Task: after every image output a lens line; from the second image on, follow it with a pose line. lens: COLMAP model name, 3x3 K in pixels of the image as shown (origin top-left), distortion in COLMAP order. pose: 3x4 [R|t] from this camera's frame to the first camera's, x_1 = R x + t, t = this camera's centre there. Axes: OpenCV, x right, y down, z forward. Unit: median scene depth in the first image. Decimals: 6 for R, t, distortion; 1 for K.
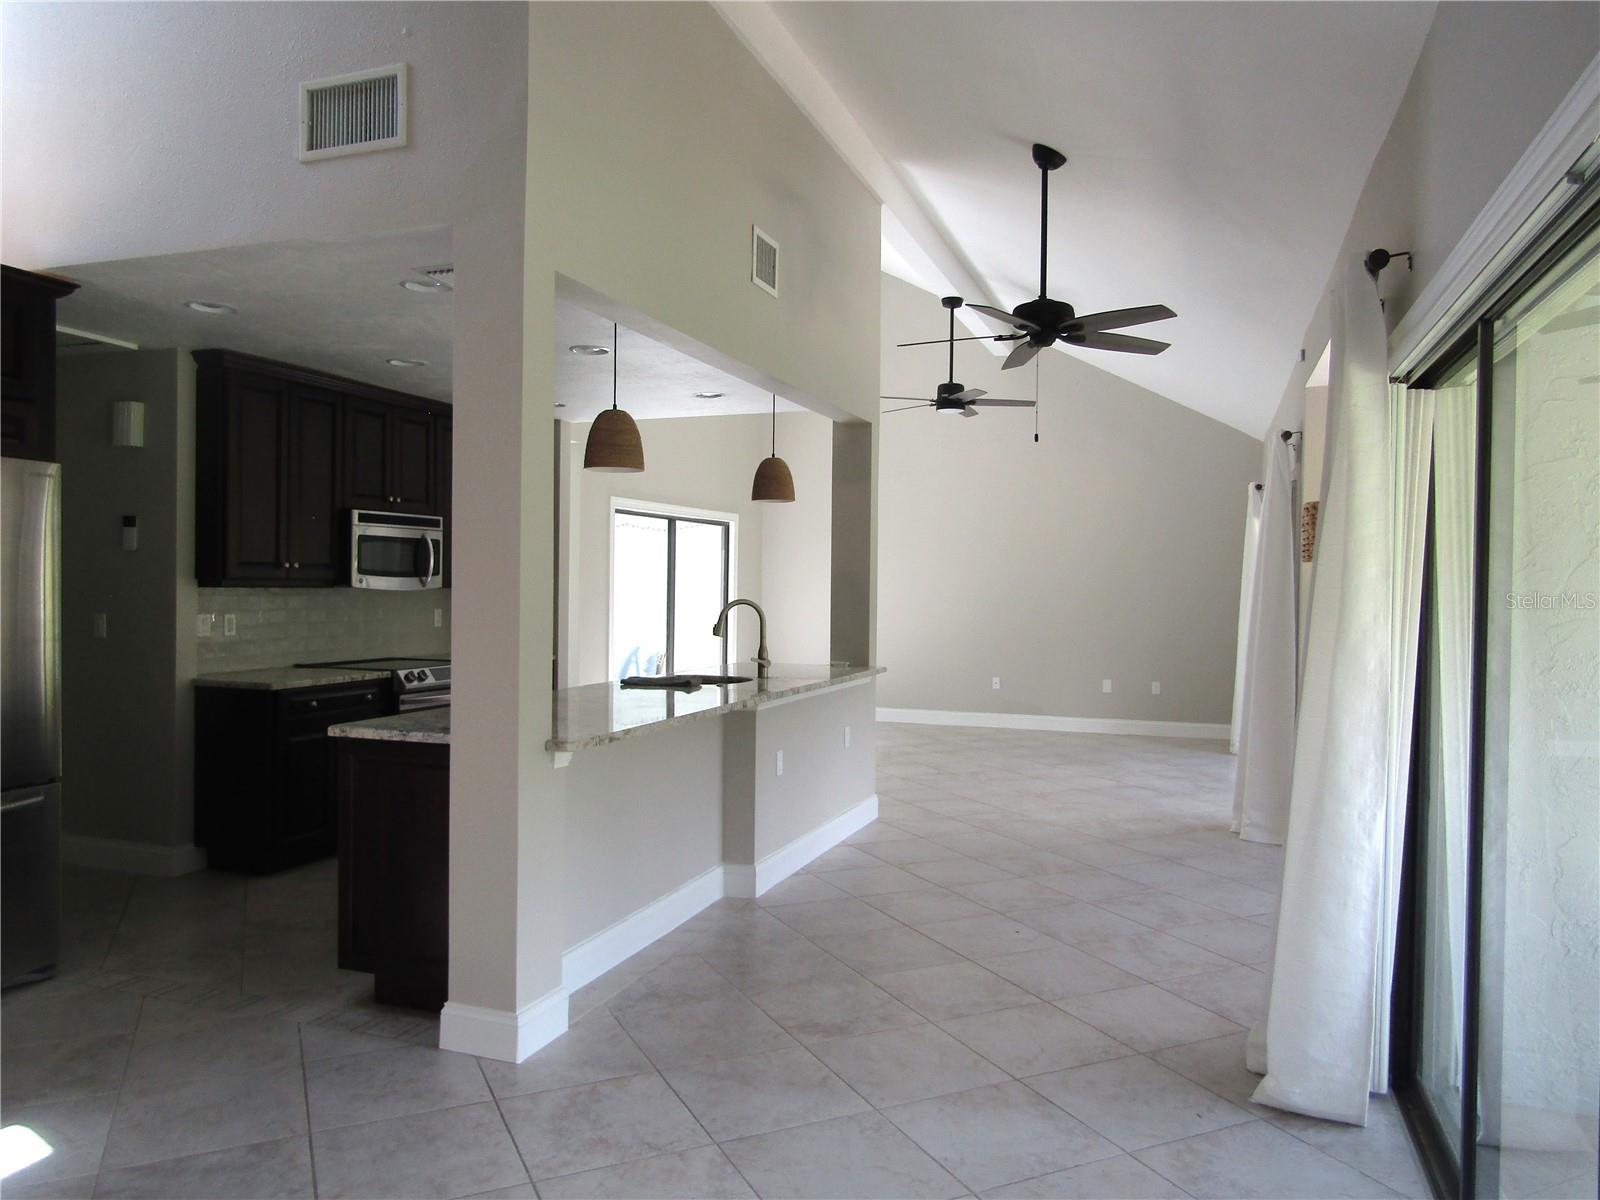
lens RADIAL K [[1134.1, 0, 793.3], [0, 1134.1, 602.6], [0, 0, 1]] dist [-0.008678, 0.002592]
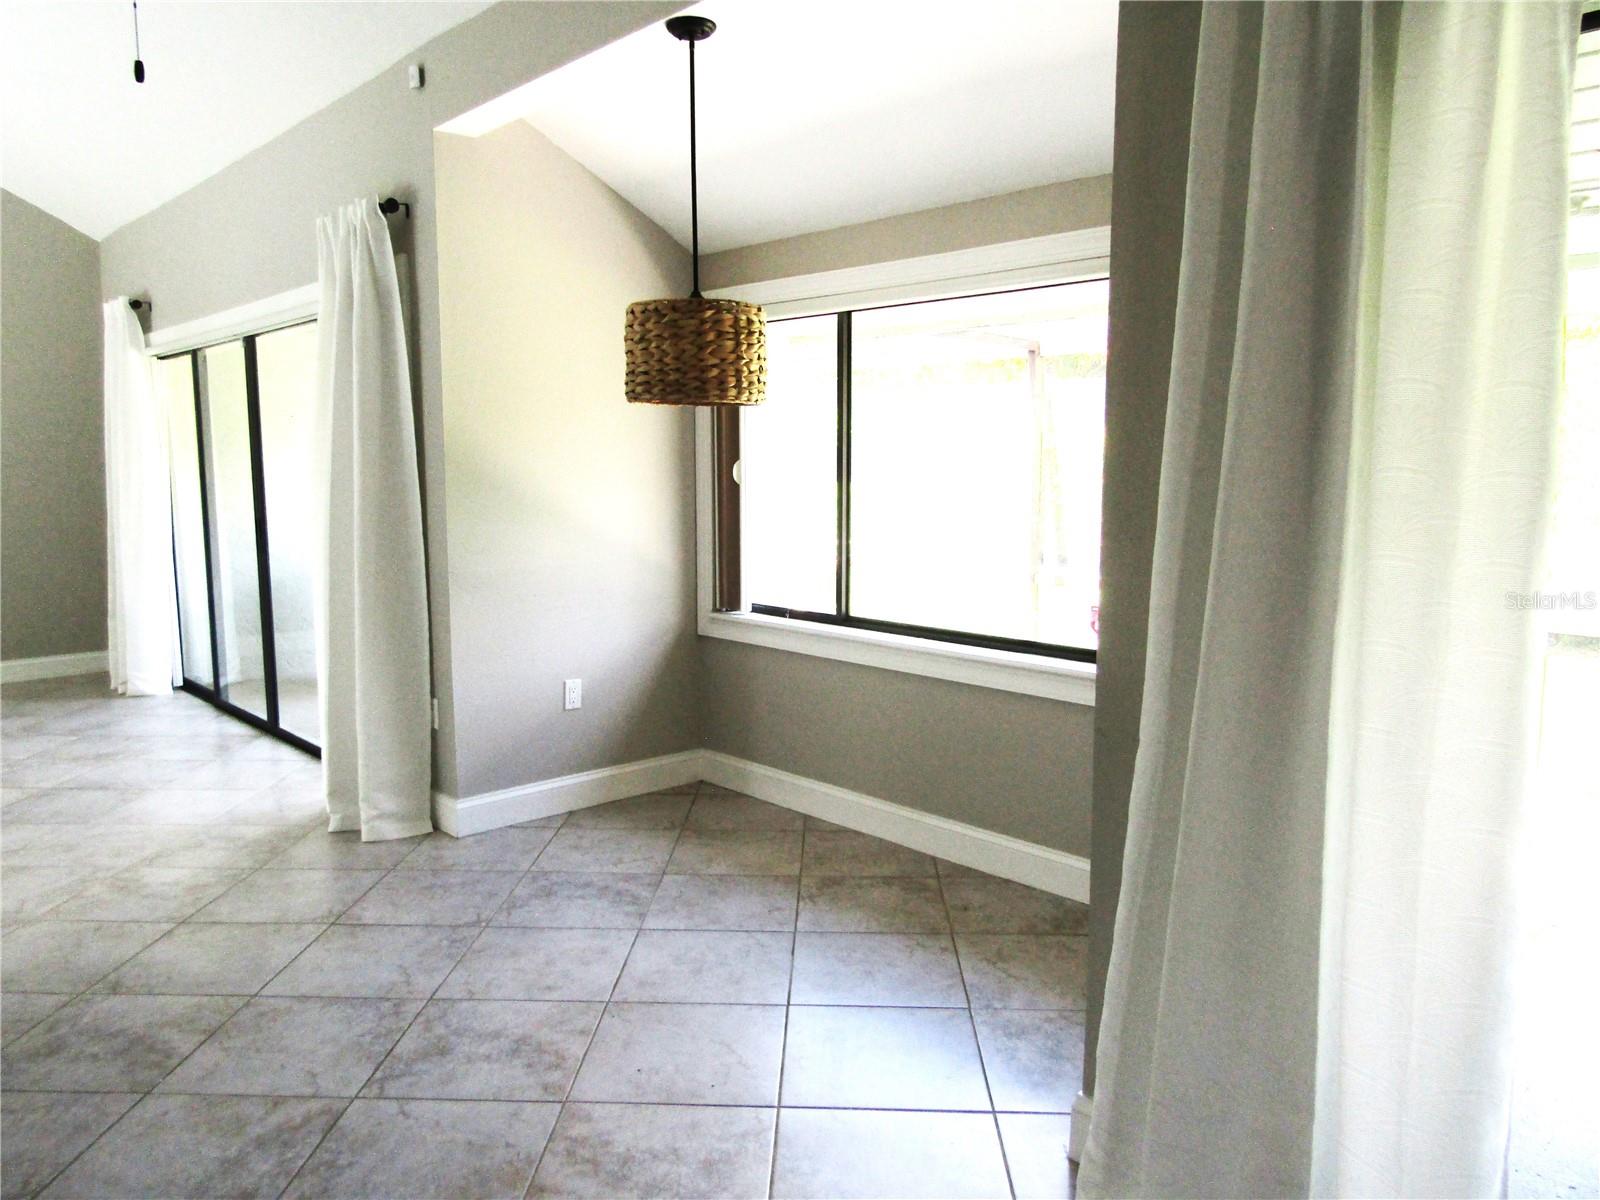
lens RADIAL K [[1134.1, 0, 803.0], [0, 1134.1, 600.2], [0, 0, 1]] dist [-0.008678, 0.002592]
pose [[0.451802, -0.122077, 0.883726, -0.059446], [0.021003, 0.991774, 0.126265, -0.005002], [-0.891871, -0.038486, 0.450649, 0.628149]]
